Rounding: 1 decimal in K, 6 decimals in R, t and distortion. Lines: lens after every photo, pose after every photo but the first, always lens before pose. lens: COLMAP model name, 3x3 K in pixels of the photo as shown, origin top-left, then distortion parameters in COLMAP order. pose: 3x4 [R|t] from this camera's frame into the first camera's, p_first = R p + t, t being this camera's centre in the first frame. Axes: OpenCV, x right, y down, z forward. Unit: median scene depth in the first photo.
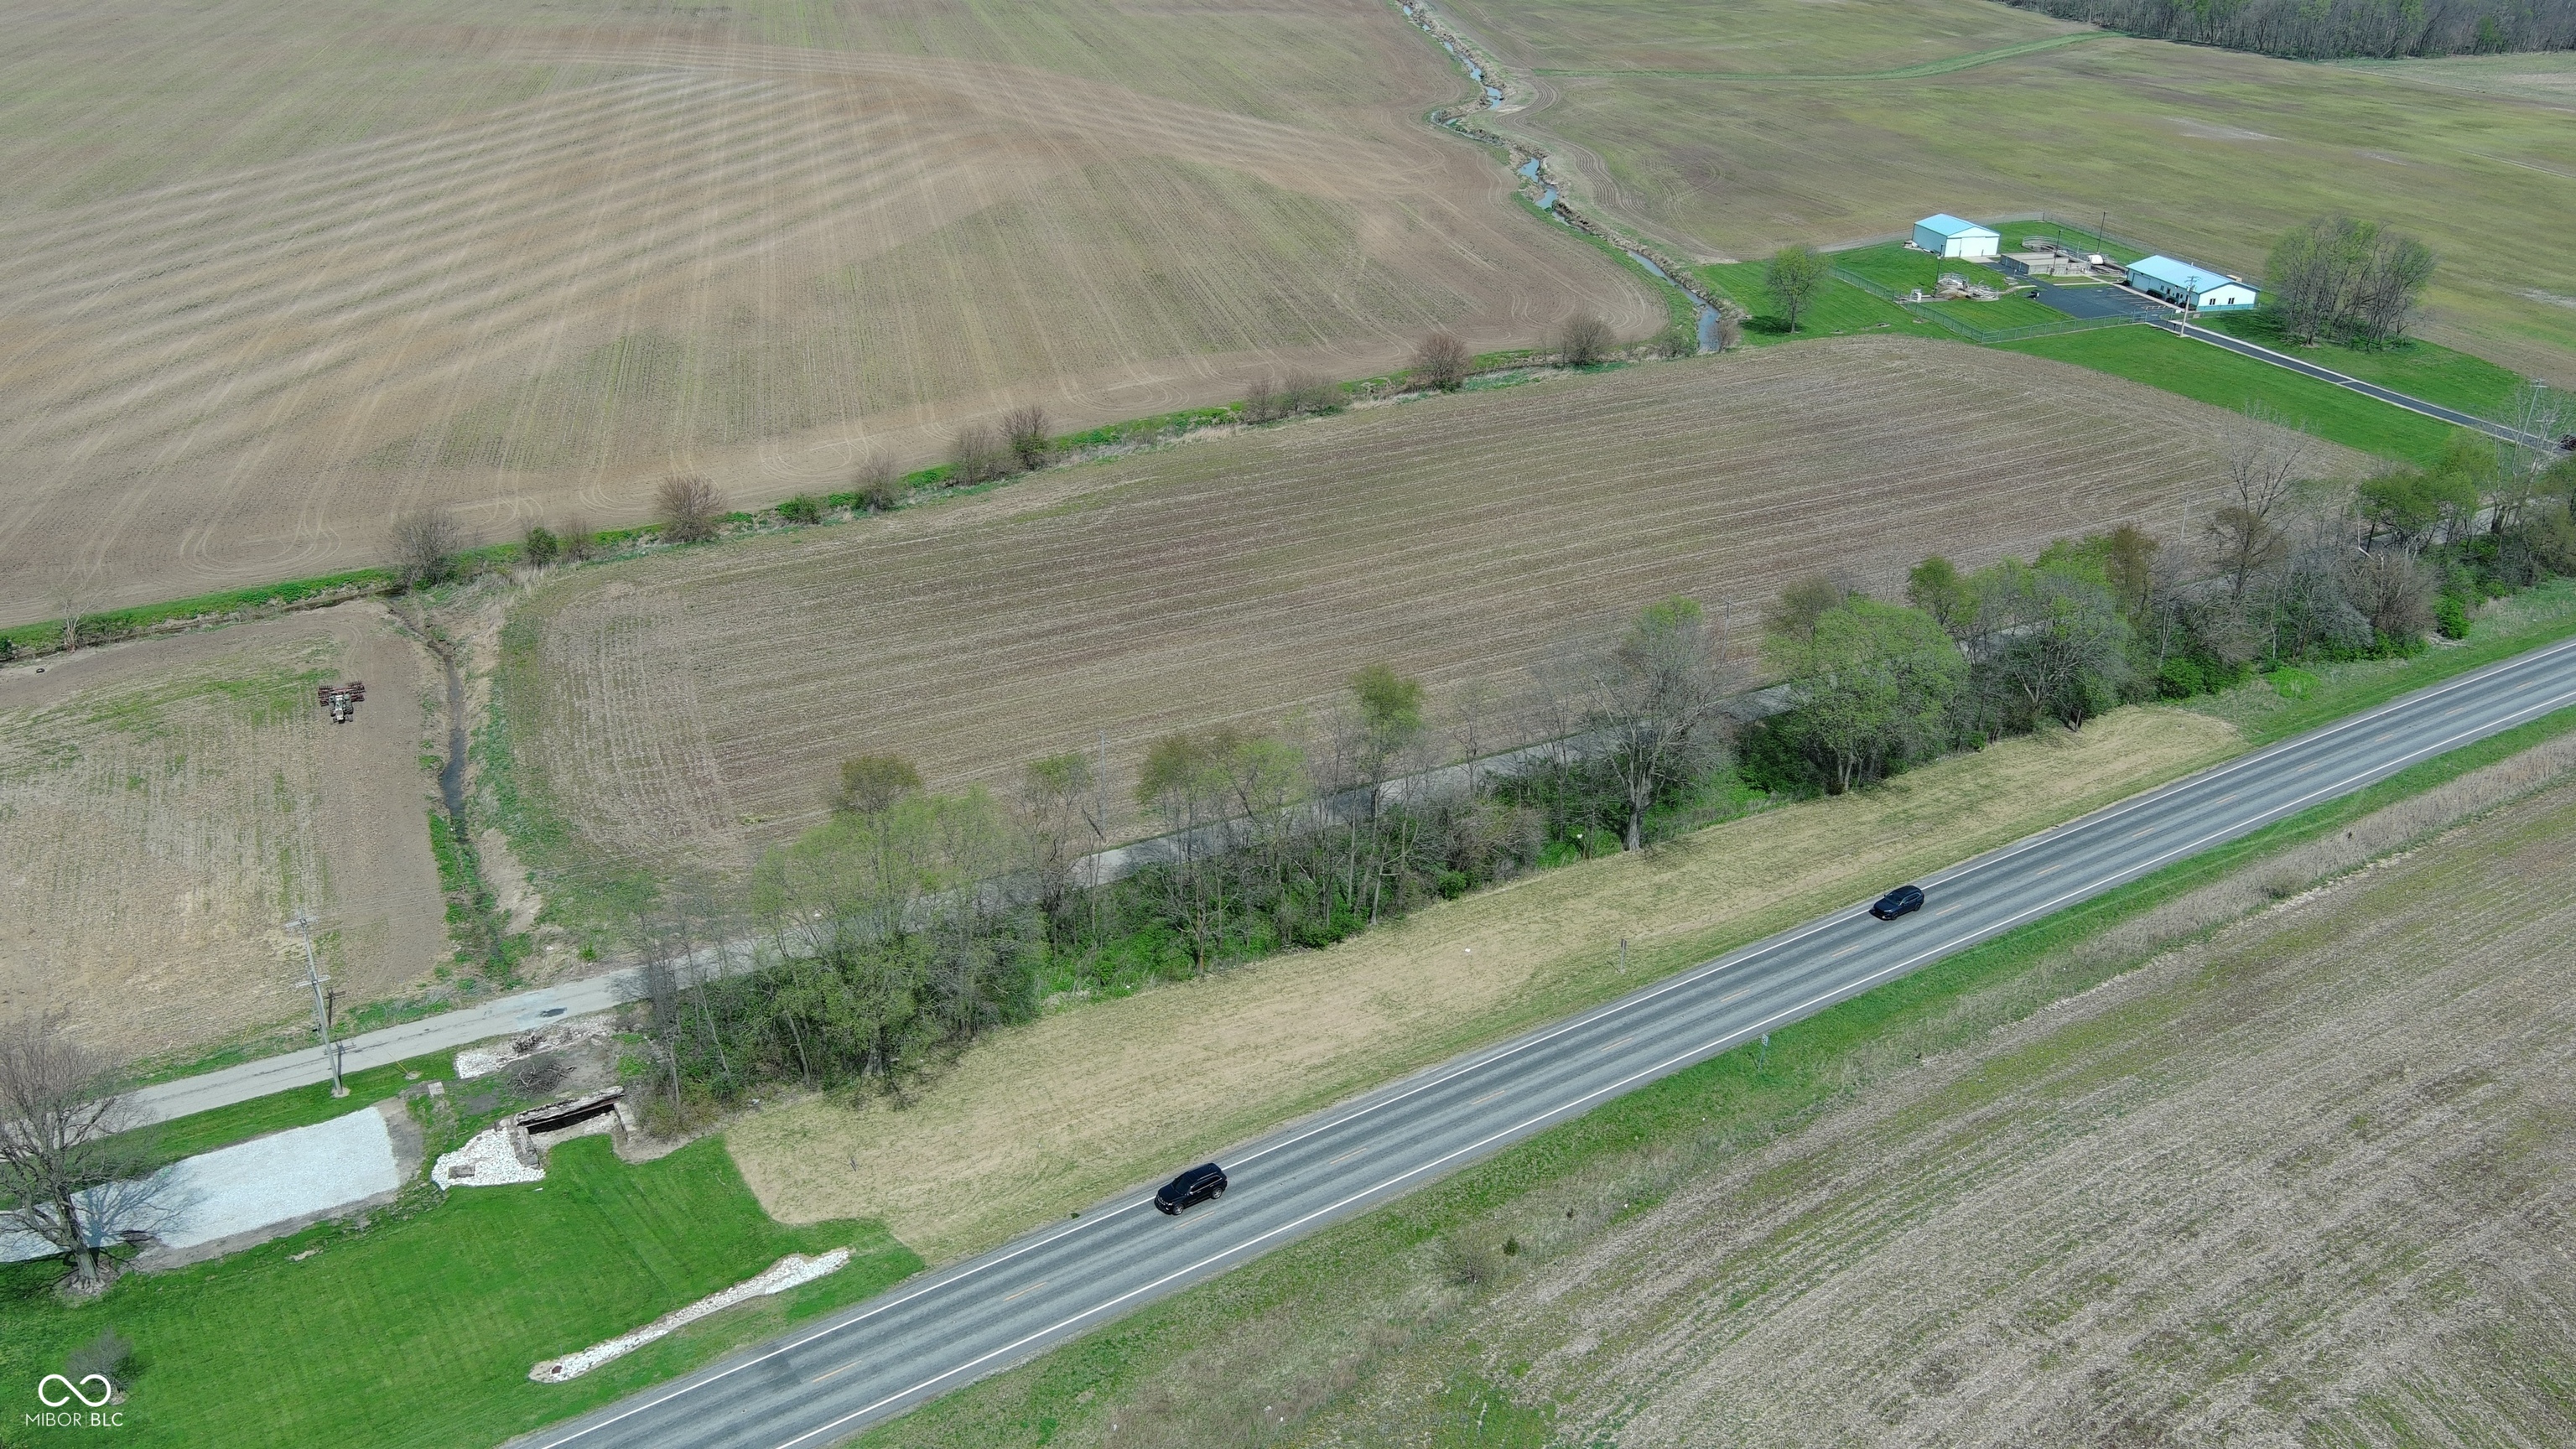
lens RADIAL K [[2014.2, 0, 1296.3], [0, 2014.2, 723.5], [0, 0, 1]] dist [0.011434, -0.022246]
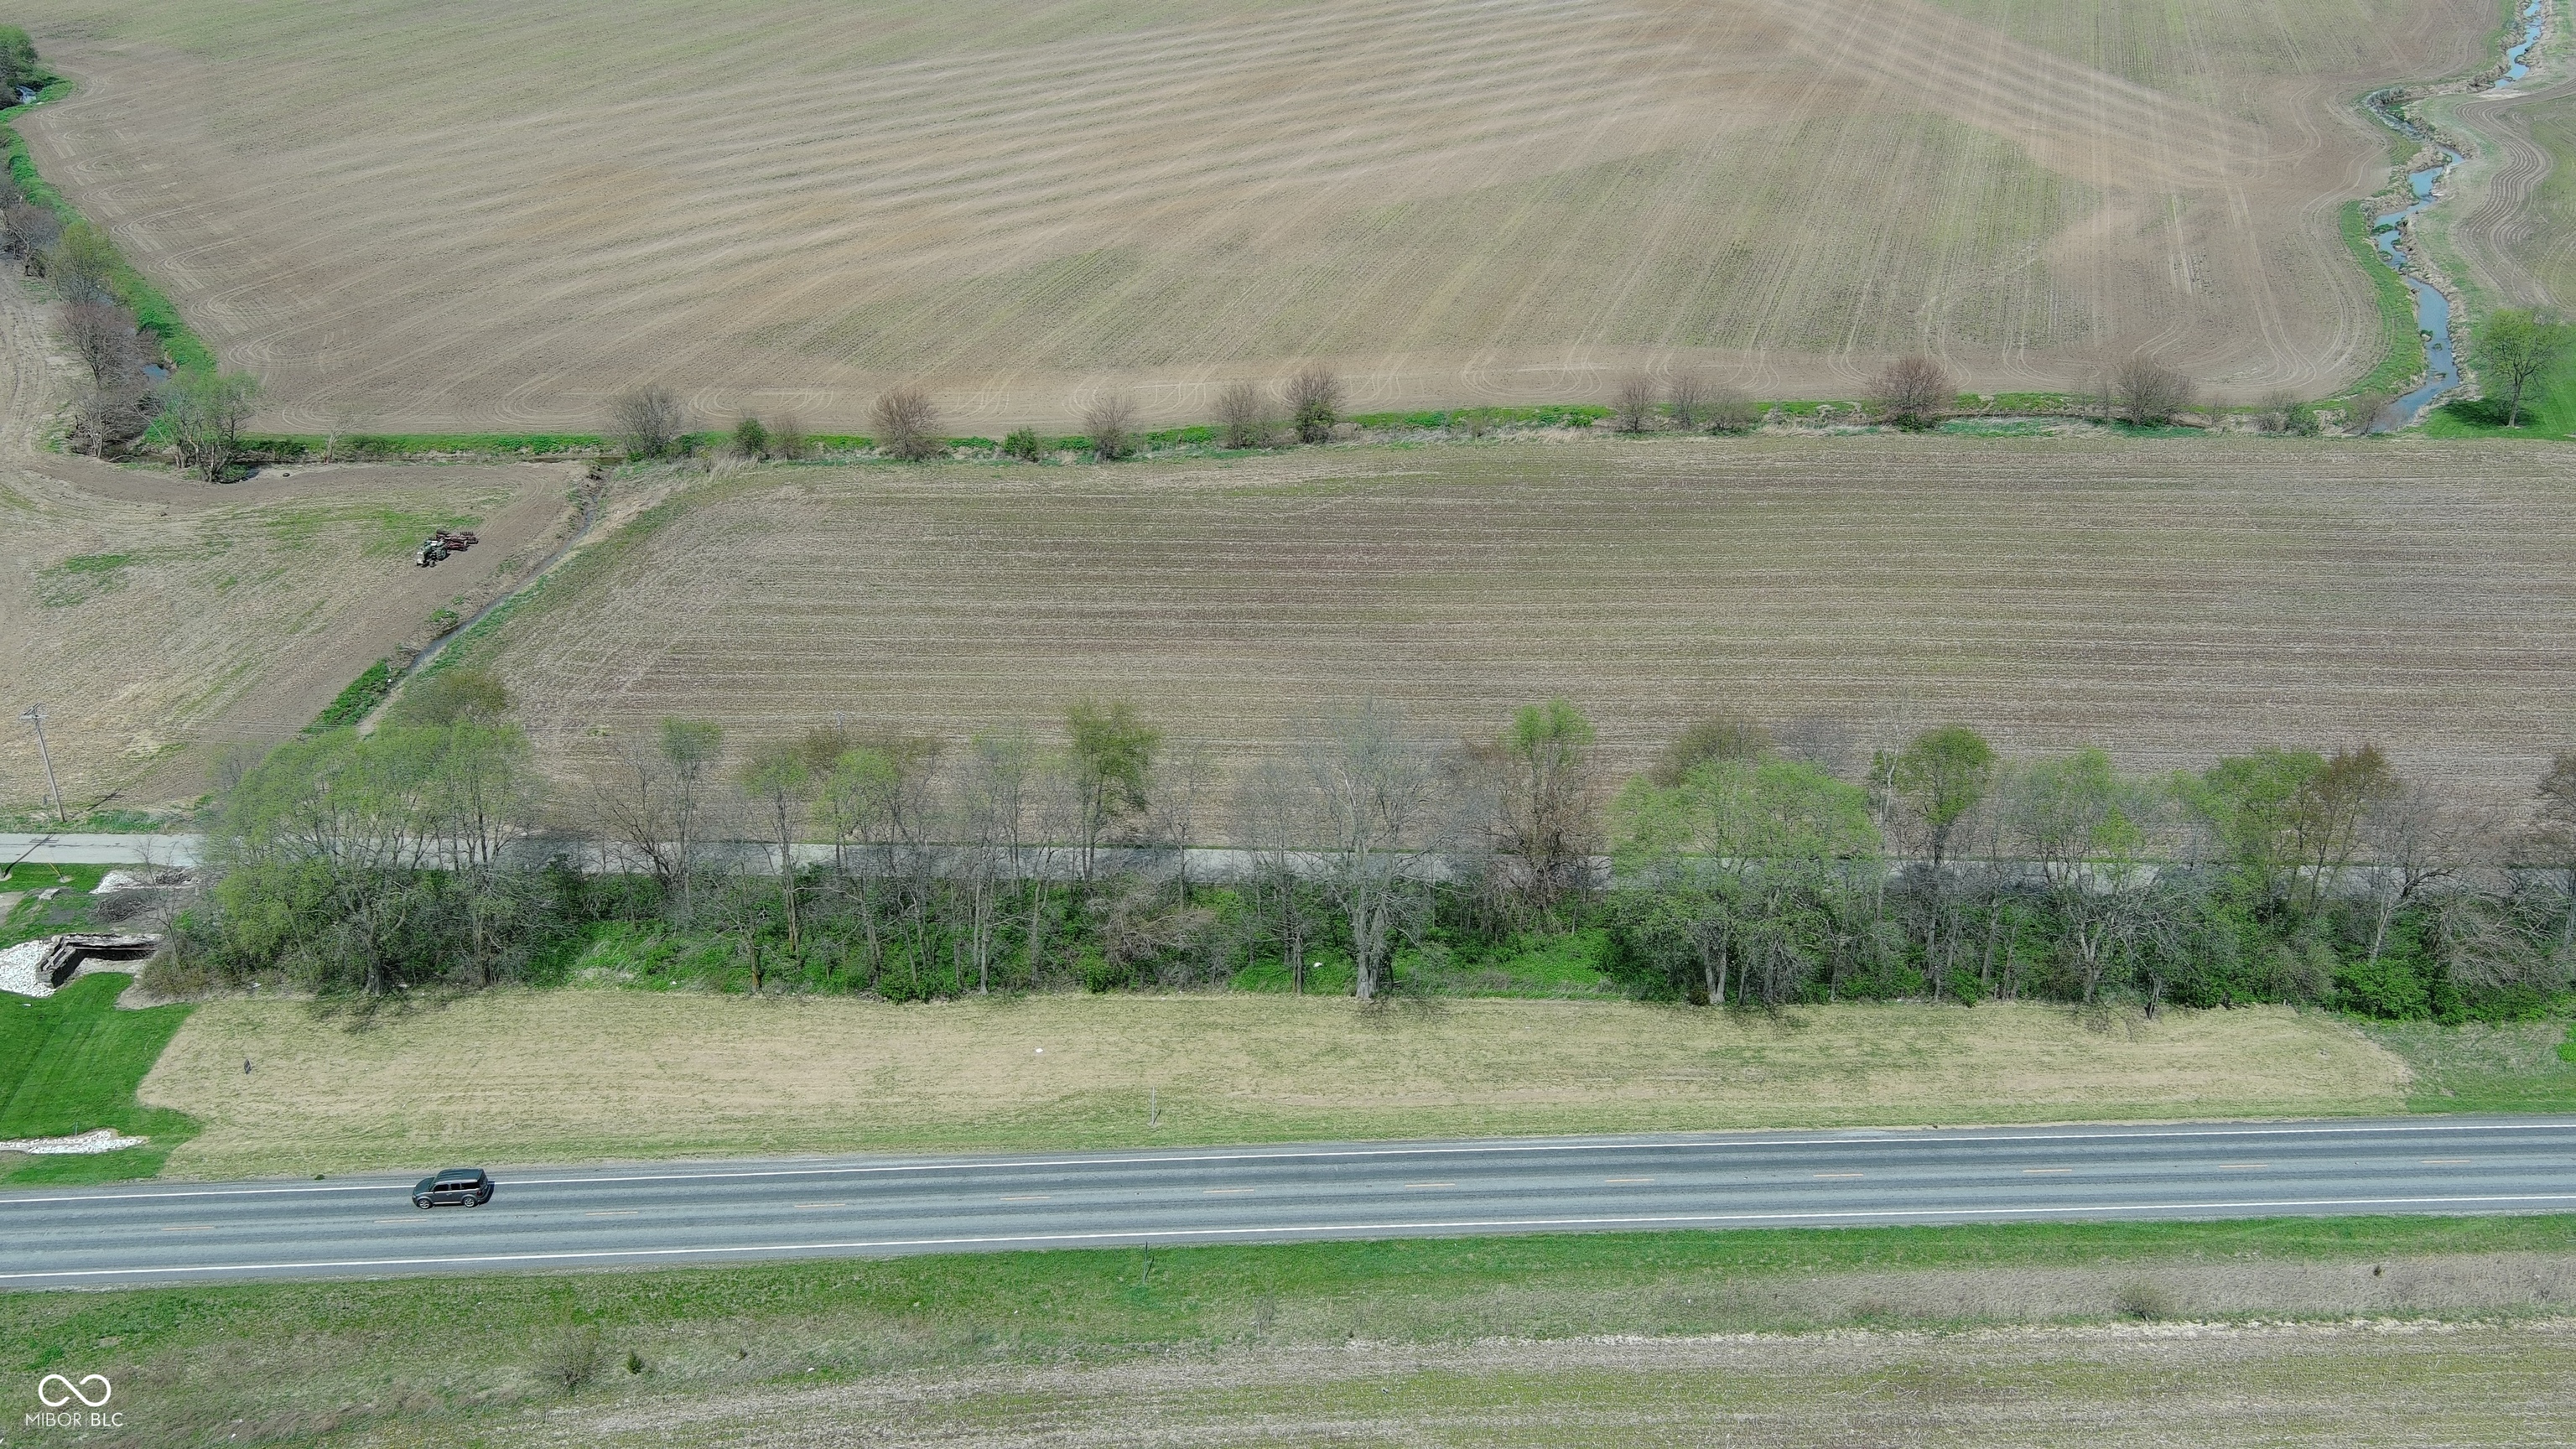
lens RADIAL K [[2282.7, 0, 1296.8], [0, 2282.7, 724.8], [0, 0, 1]] dist [0.016122, -0.034953]
pose [[0.861699, 0.207205, -0.463186, 0.560737], [-0.208774, 0.976758, 0.048552, -0.083985], [0.462481, 0.054865, 0.884930, 0.192094]]
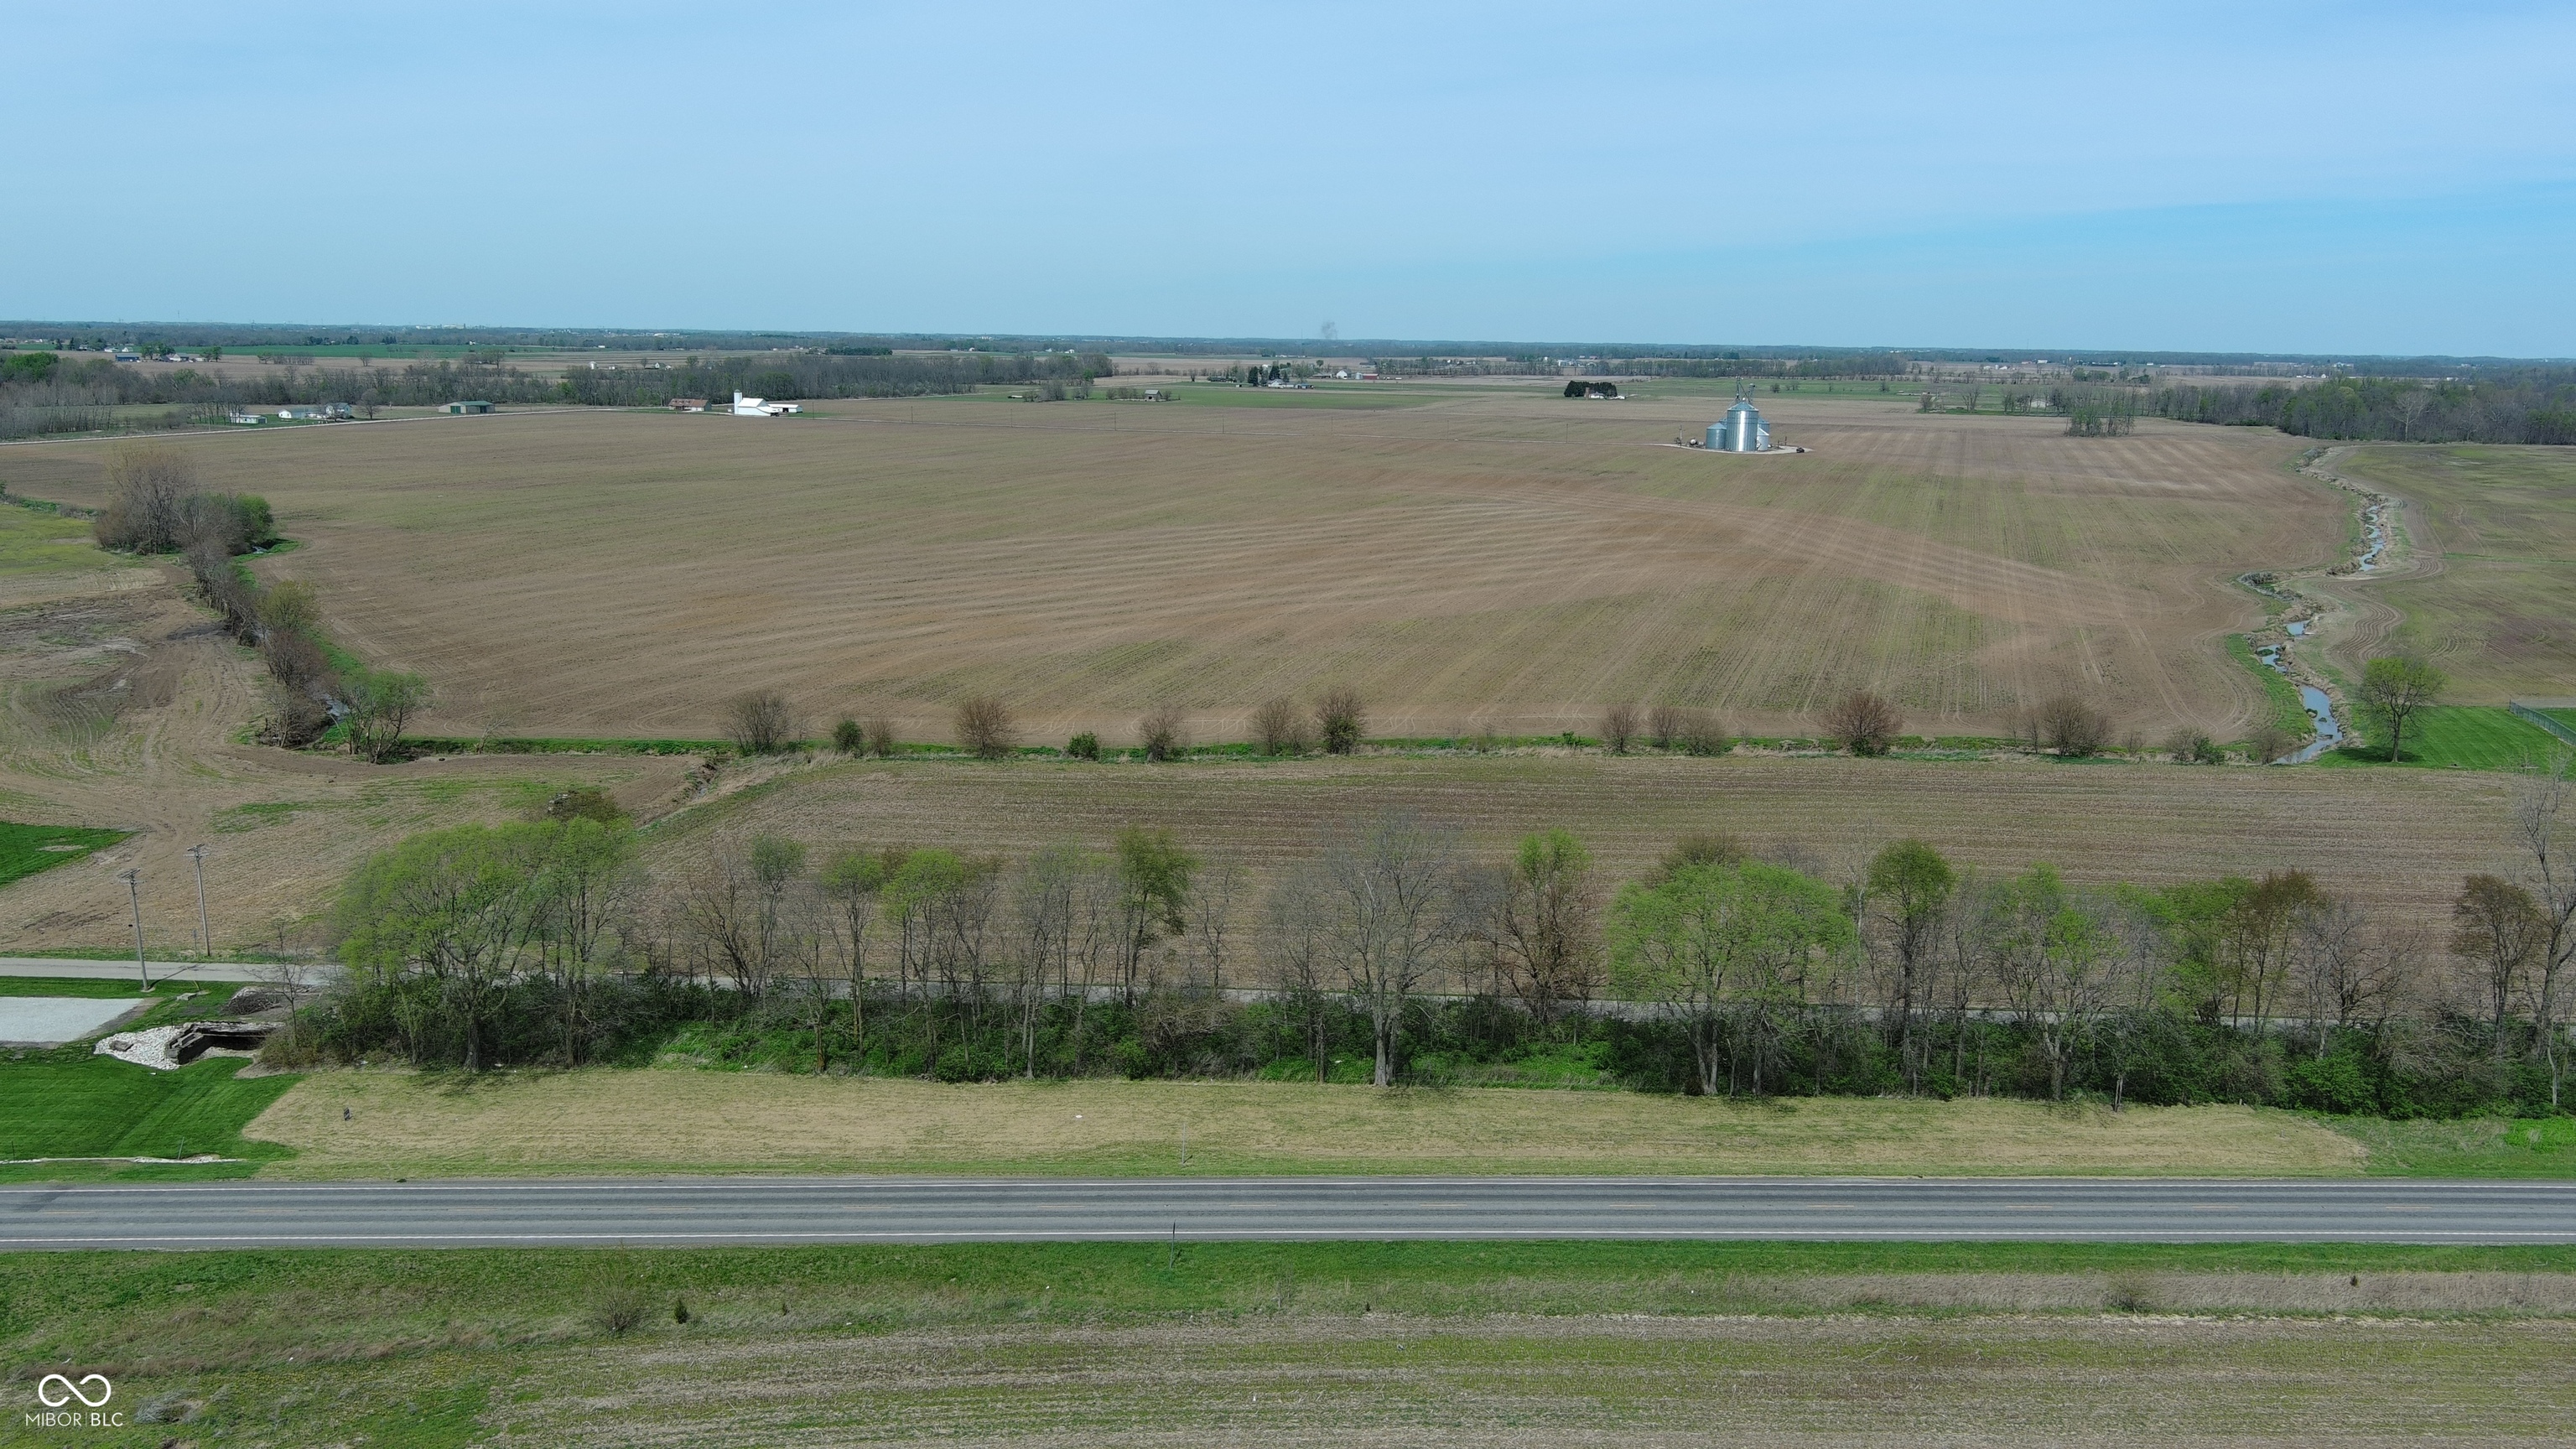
lens RADIAL K [[2014.2, 0, 1296.3], [0, 2014.2, 723.5], [0, 0, 1]] dist [0.011434, -0.022246]
pose [[0.853148, 0.096549, -0.512656, 0.583261], [-0.222988, 0.955914, -0.191063, 0.090427], [0.471608, 0.277321, 0.837066, 0.231338]]
